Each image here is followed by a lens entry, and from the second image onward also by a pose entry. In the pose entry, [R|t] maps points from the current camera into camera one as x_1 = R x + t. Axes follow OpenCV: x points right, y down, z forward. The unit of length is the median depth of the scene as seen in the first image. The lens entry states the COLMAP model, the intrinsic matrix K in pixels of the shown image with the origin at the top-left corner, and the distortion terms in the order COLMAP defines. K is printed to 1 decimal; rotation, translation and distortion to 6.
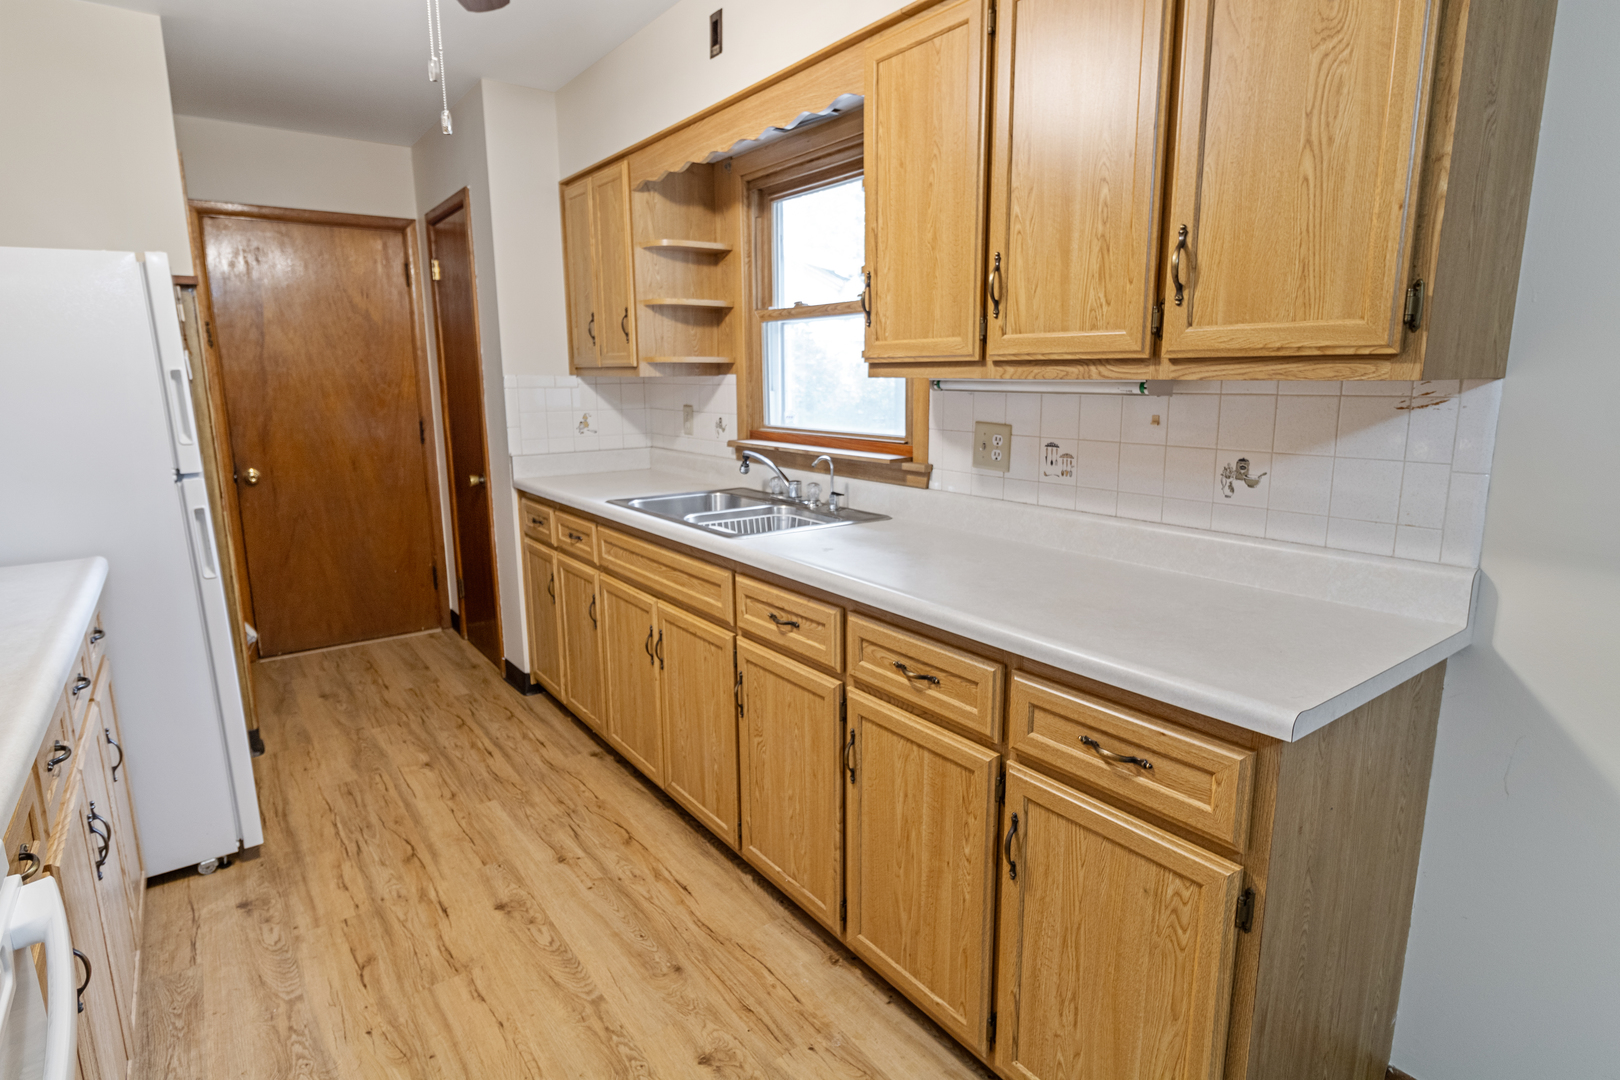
lens RADIAL K [[843.4, 0, 811.1], [0, 843.4, 537.0], [0, 0, 1]] dist [-0.002452, -0.000554]
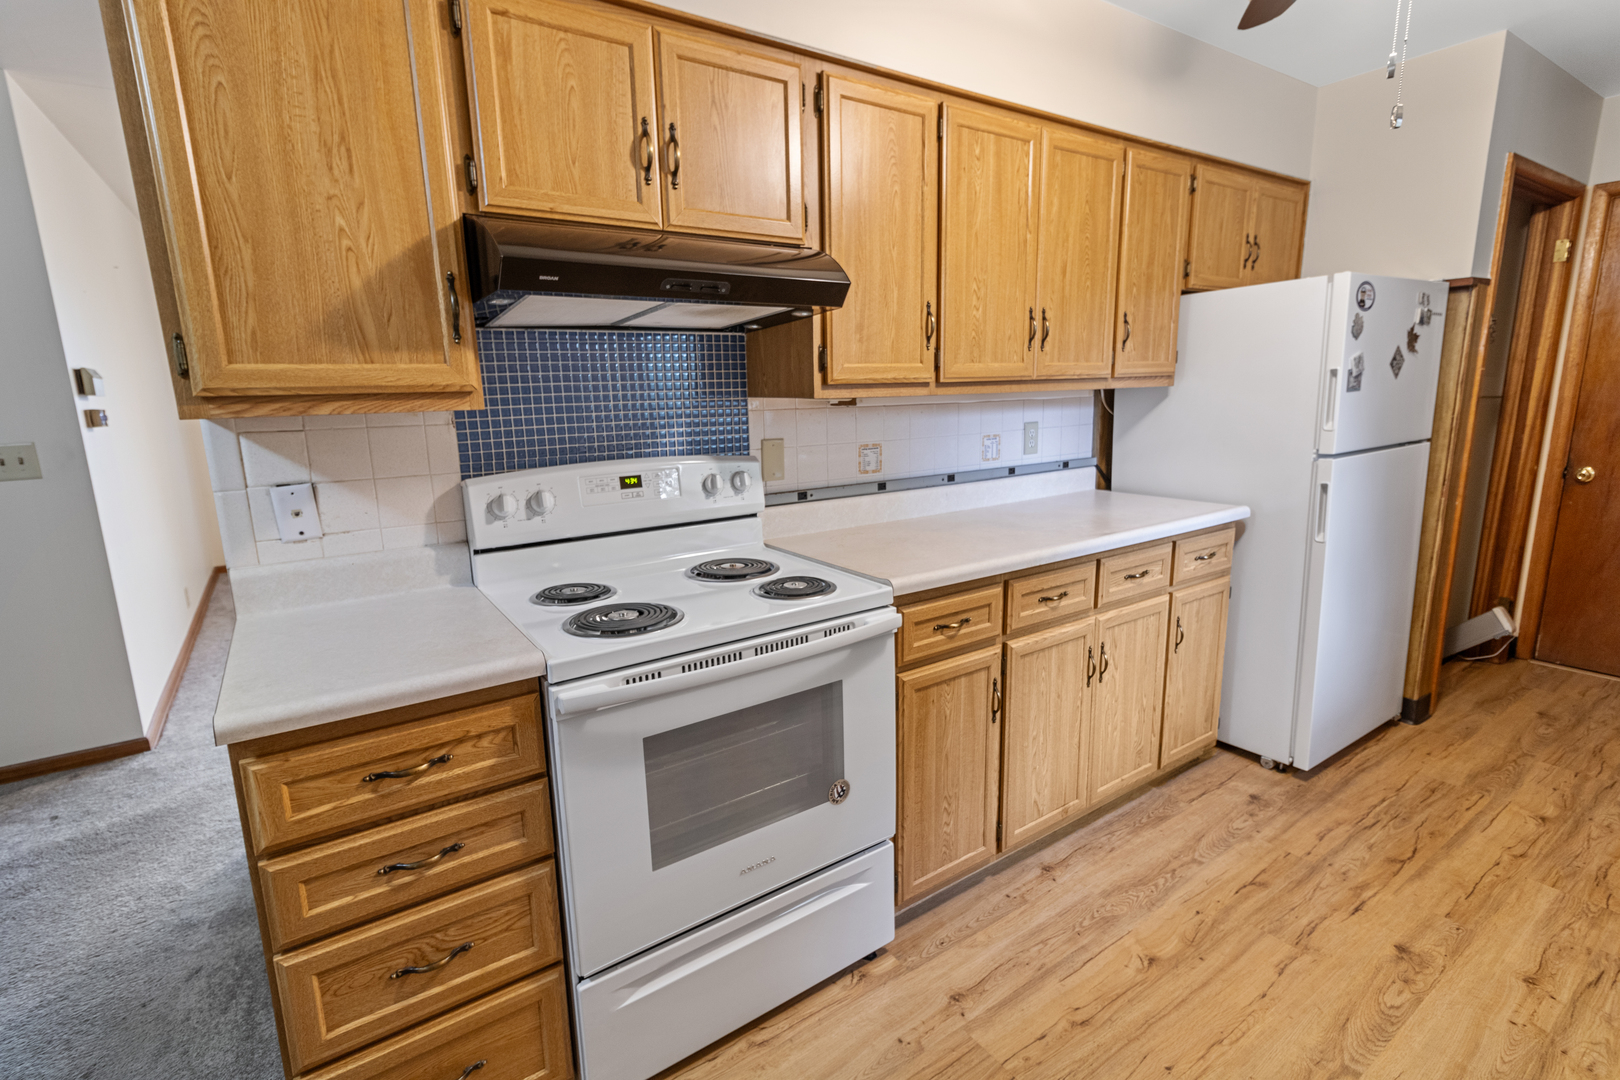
lens RADIAL K [[756.7, 0, 810.9], [0, 756.7, 537.3], [0, 0, 1]] dist [-0.000565, 0.000169]
pose [[-0.041369, 0.206093, -0.977658, 0.355607], [-0.168190, 0.963096, 0.210140, -0.059148], [0.984886, 0.173126, -0.005179, 0.267790]]
